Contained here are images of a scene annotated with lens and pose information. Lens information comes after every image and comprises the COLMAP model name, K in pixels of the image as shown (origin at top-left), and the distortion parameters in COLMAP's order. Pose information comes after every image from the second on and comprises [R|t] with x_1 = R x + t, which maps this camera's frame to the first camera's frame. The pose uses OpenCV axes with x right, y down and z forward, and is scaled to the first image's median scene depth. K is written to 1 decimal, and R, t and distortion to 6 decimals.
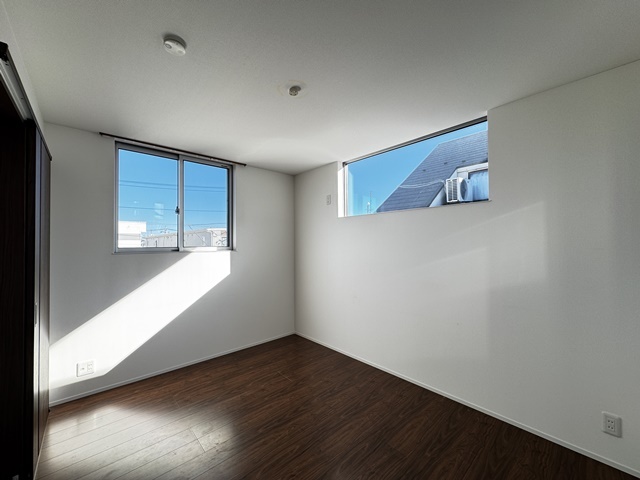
lens RADIAL K [[254.9, 0, 320.6], [0, 254.9, 239.9], [0, 0, 1]] dist [-0.004590, 0.000429]
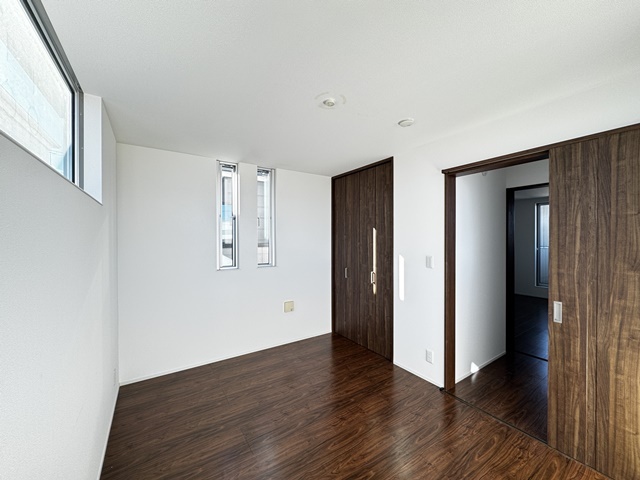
lens RADIAL K [[254.9, 0, 319.9], [0, 254.9, 240.1], [0, 0, 1]] dist [-0.004590, 0.000429]
pose [[-0.987344, 0.009845, 0.158289, -0.167071], [0.008548, 0.999924, -0.008873, -0.018828], [-0.158364, -0.007408, -0.987353, 1.512521]]
